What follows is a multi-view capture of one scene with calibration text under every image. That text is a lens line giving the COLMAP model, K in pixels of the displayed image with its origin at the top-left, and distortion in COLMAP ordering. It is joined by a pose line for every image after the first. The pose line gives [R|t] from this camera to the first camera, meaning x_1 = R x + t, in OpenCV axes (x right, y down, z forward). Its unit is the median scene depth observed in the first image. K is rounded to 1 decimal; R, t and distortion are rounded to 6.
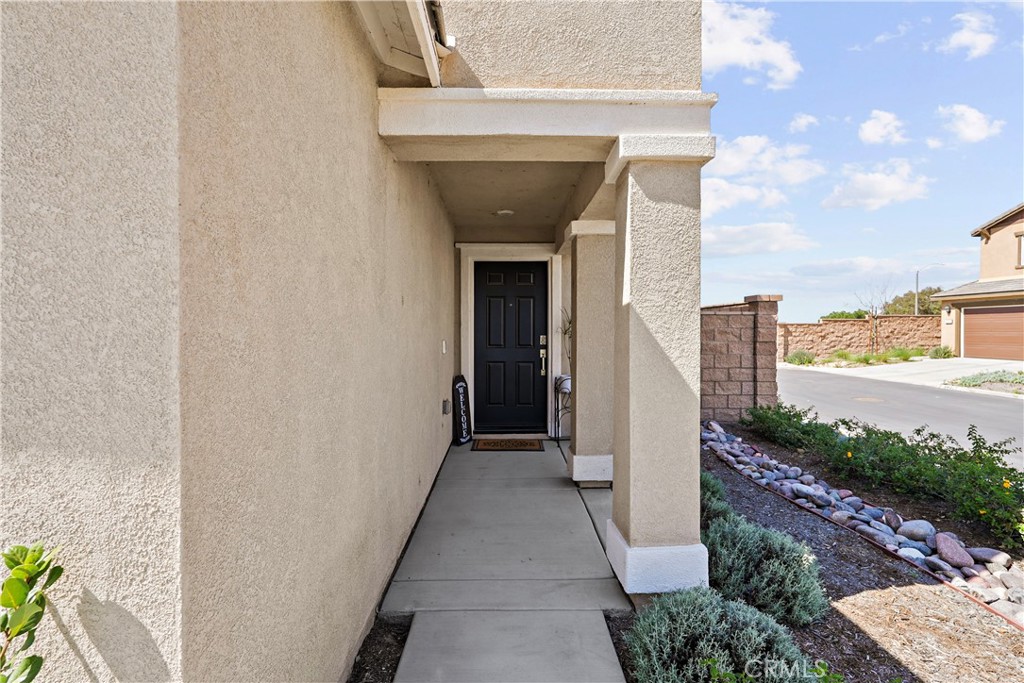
lens RADIAL K [[497.7, 0, 509.2], [0, 497.7, 339.6], [0, 0, 1]] dist [0.000587, 0.000096]
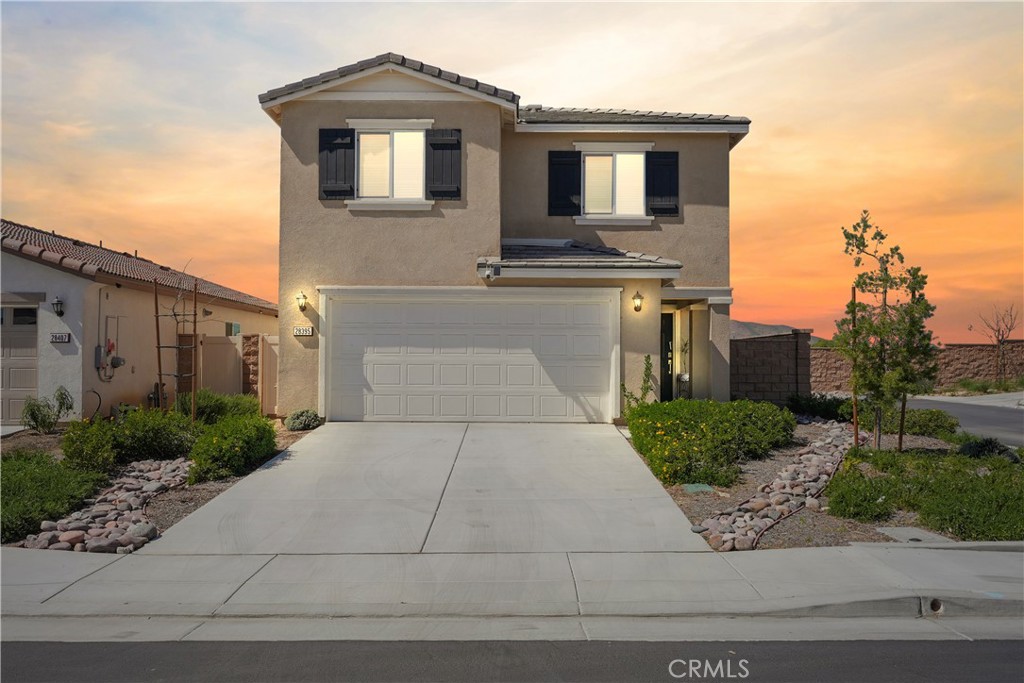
lens RADIAL K [[873.0, 0, 514.5], [0, 873.0, 346.0], [0, 0, 1]] dist [-0.008016, 0.001287]
pose [[0.999852, 0.003498, -0.016841, -0.370309], [-0.004100, 0.999350, -0.035807, 0.070007], [0.016705, 0.035871, 0.999217, -1.834703]]
